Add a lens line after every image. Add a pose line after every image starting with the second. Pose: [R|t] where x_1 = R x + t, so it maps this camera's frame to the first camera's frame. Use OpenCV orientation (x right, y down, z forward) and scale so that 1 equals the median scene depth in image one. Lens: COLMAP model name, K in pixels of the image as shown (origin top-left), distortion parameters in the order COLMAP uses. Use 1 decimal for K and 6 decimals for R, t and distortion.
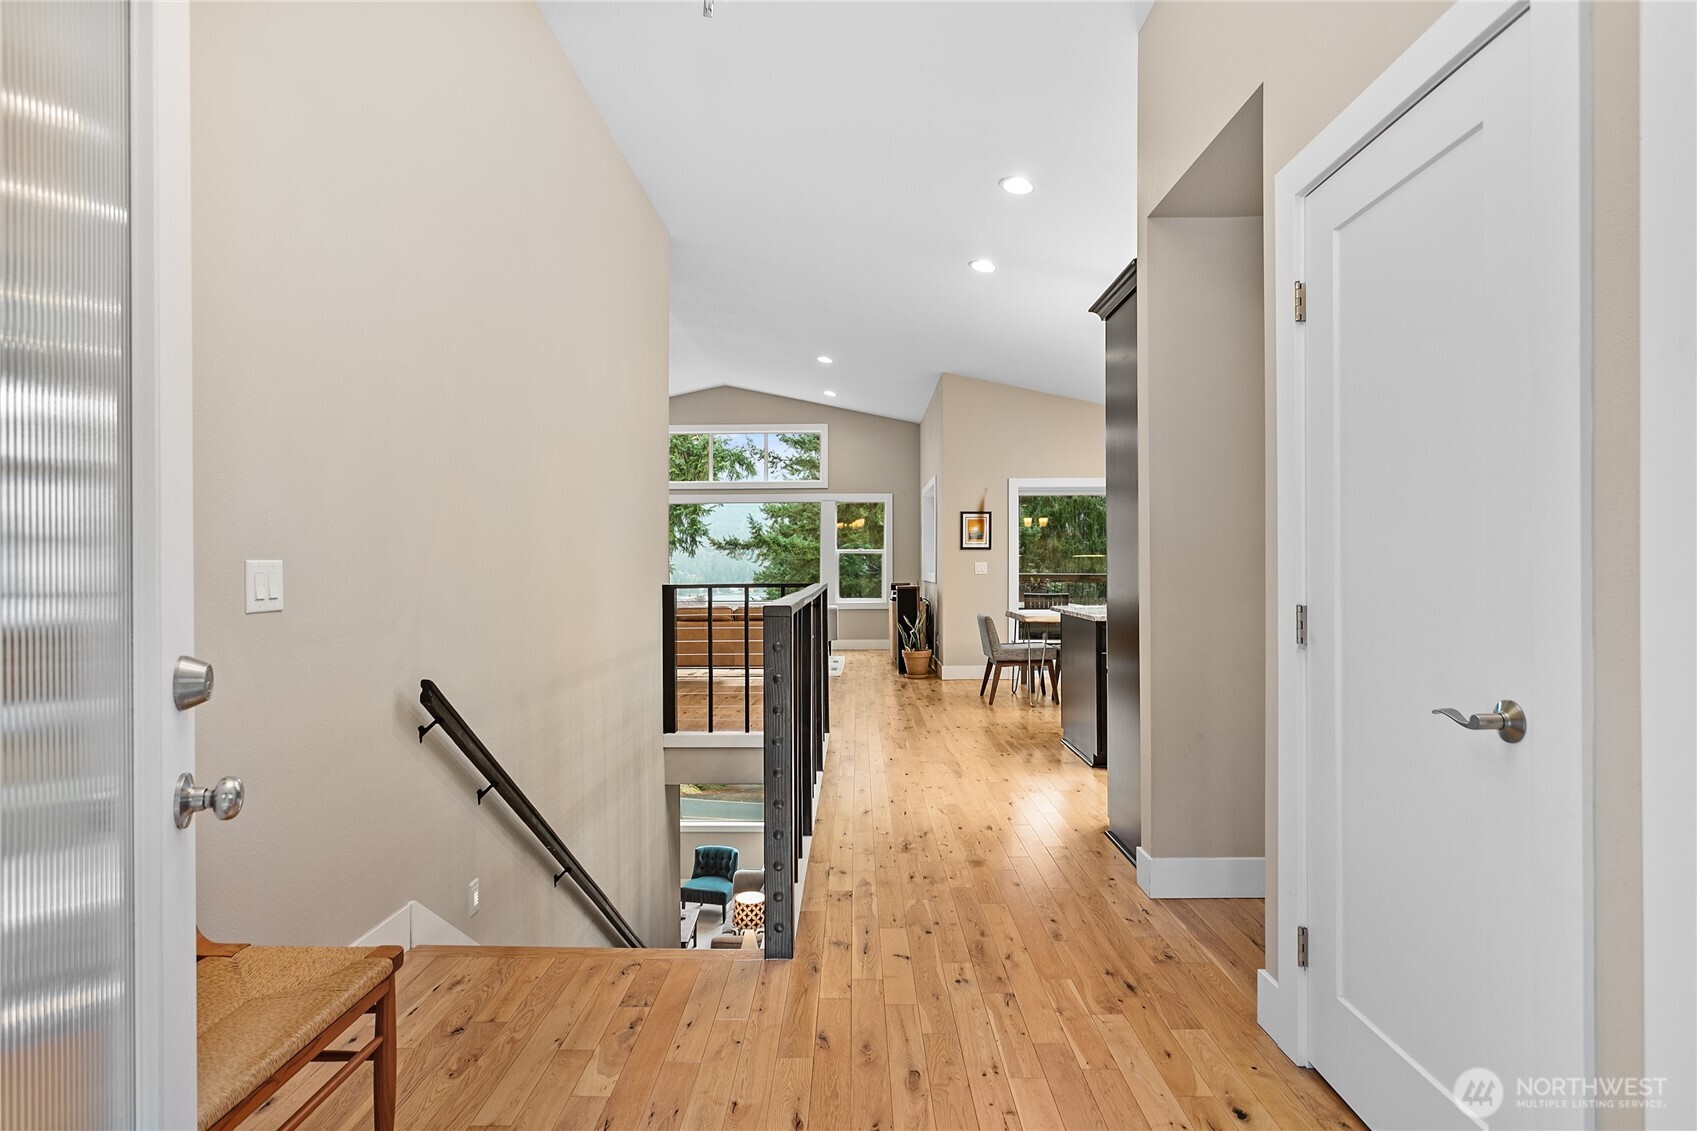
lens RADIAL K [[891.4, 0, 850.6], [0, 891.4, 569.7], [0, 0, 1]] dist [0.004202, 0.000536]
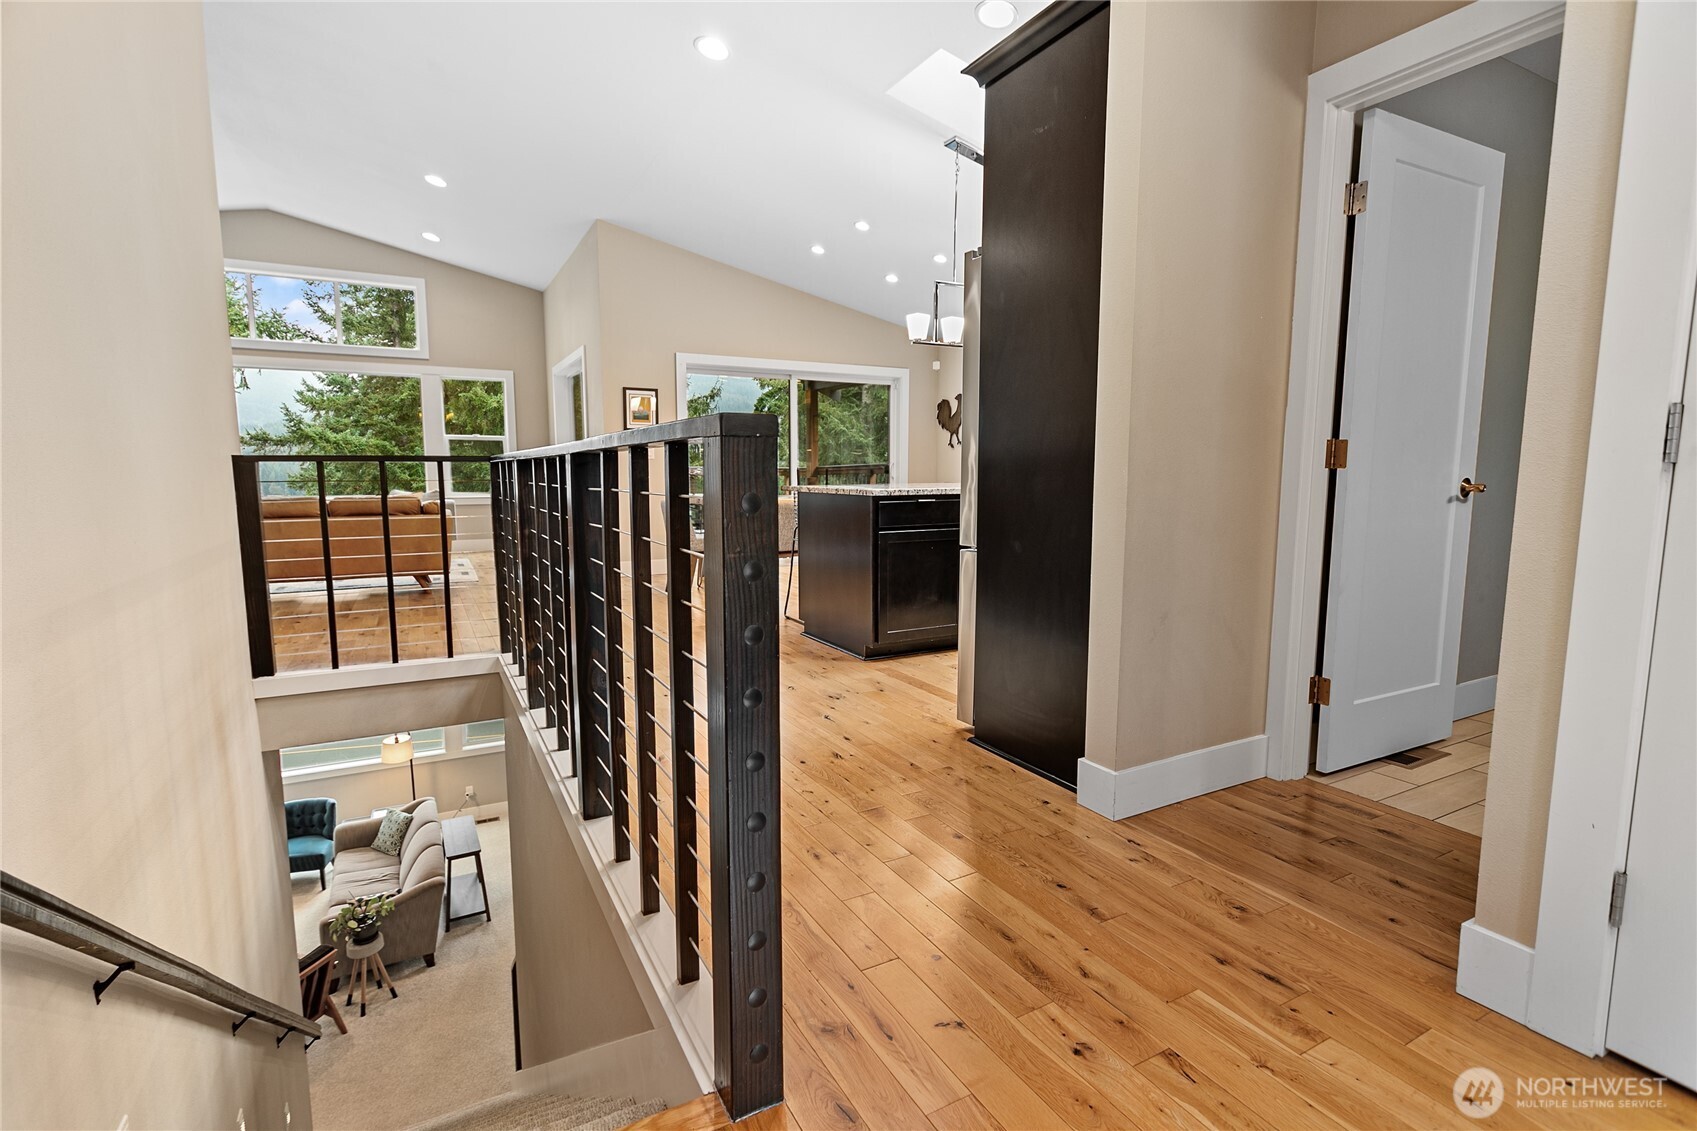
lens RADIAL K [[805.2, 0, 854.7], [0, 805.2, 569.1], [0, 0, 1]] dist [-0.000502, 0.001059]
pose [[0.872300, -0.053787, 0.486003, -0.065664], [-0.002091, 0.993512, 0.113707, 0.020051], [-0.488966, -0.100202, 0.866528, 0.163864]]
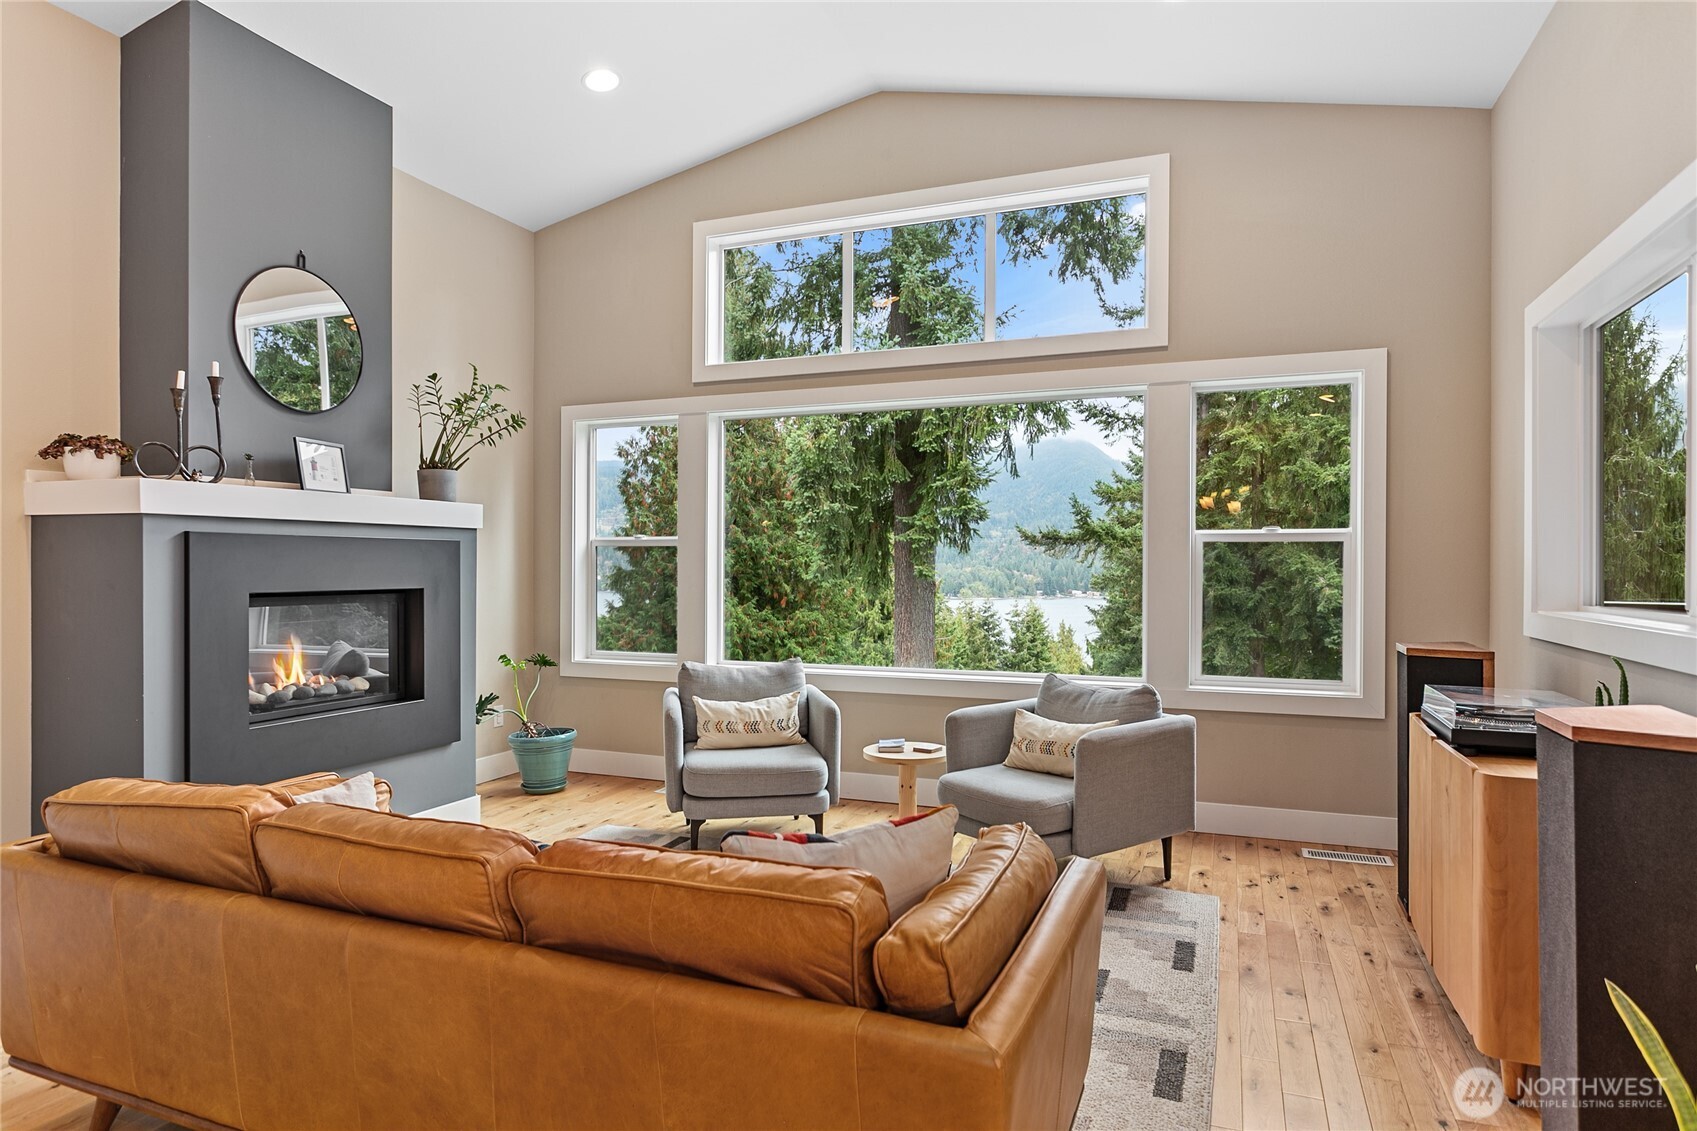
lens RADIAL K [[930.6, 0, 810.4], [0, 930.6, 588.7], [0, 0, 1]] dist [-0.006391, 0.002172]
pose [[0.915268, 0.018949, -0.402400, -0.010318], [-0.010377, 0.999671, 0.023470, -0.008249], [0.402712, -0.017305, 0.915163, 0.751071]]
